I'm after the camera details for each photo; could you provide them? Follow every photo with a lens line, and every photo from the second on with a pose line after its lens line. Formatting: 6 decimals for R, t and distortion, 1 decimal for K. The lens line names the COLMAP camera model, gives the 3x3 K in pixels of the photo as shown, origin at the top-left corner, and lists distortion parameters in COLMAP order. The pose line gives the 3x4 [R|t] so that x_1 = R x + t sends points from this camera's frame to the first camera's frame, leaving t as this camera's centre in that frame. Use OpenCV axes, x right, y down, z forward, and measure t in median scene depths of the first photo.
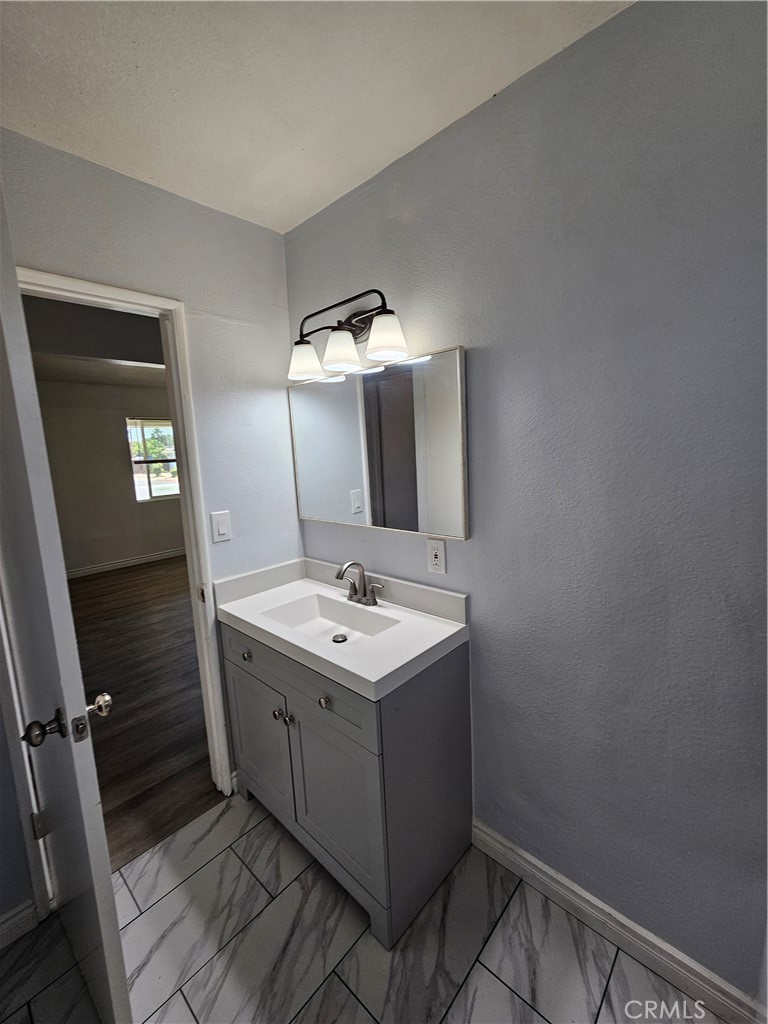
lens RADIAL K [[462.3, 0, 384.0], [0, 462.3, 512.0], [0, 0, 1]] dist [0.001102, 0.000090]
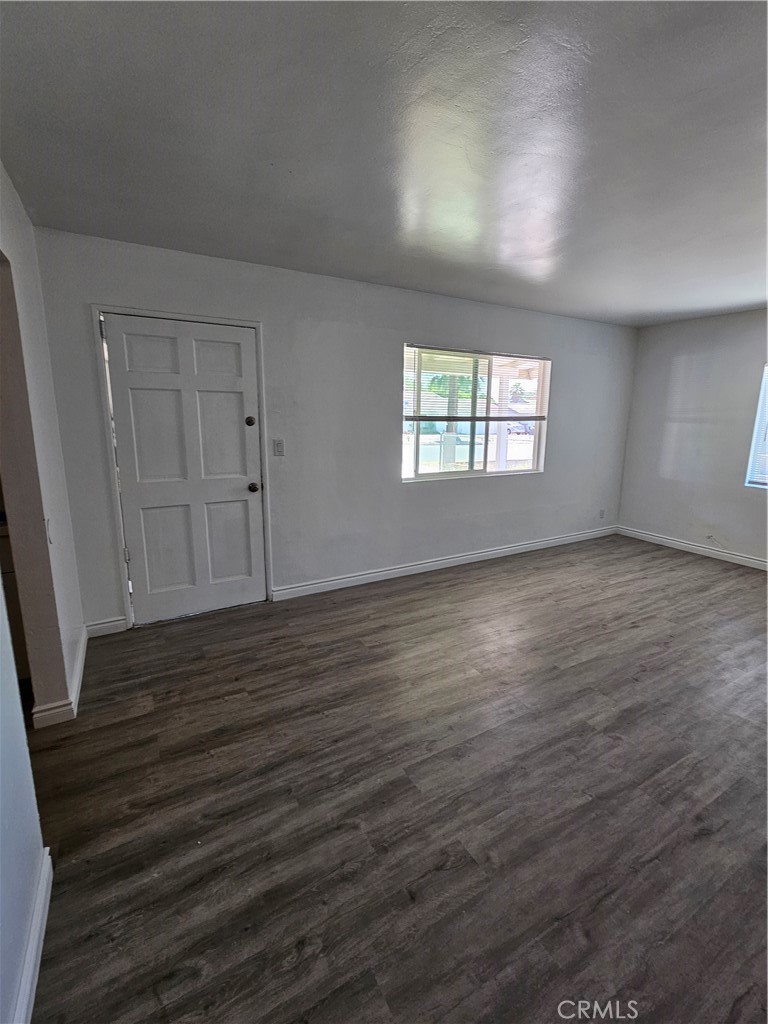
lens RADIAL K [[462.3, 0, 384.0], [0, 462.3, 512.0], [0, 0, 1]] dist [0.001102, 0.000090]
pose [[0.966594, 0.110688, -0.231180, -0.410414], [-0.094405, 0.992284, 0.080381, -0.029132], [0.238293, -0.055871, 0.969585, 0.385062]]
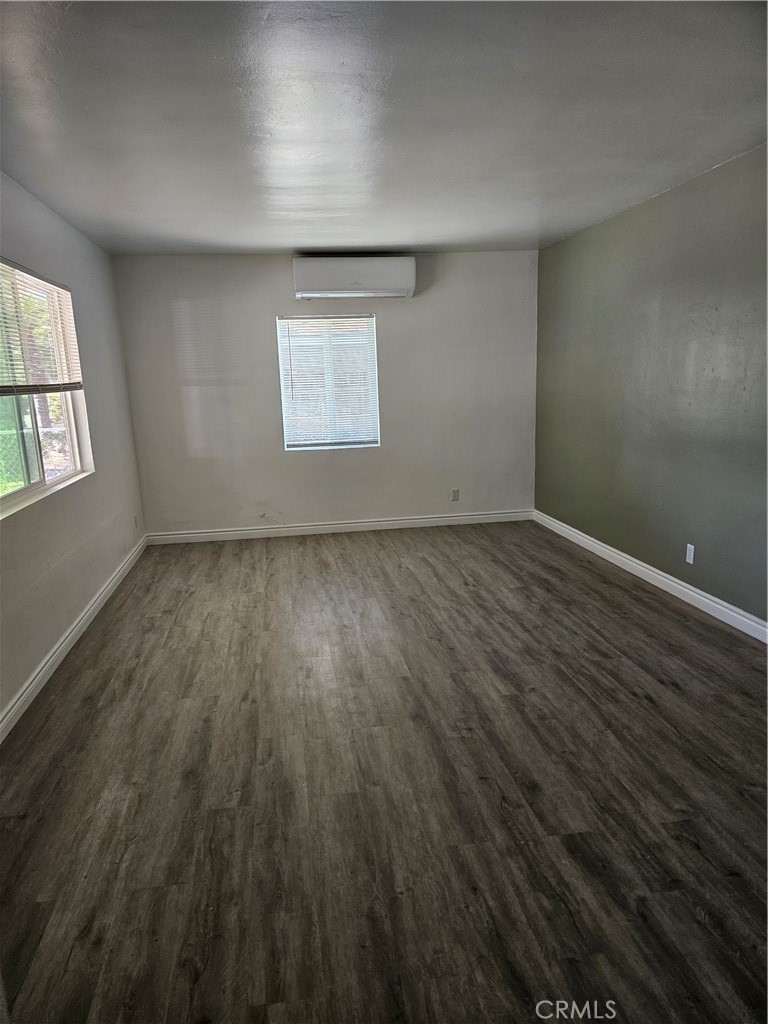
lens RADIAL K [[690.8, 0, 384.0], [0, 690.8, 512.0], [0, 0, 1]] dist [0.074789, -0.073650]
pose [[0.580130, -0.131231, 0.803883, -0.761048], [0.127796, 0.989377, 0.069287, -0.028481], [-0.804436, 0.062538, 0.590738, 0.530437]]
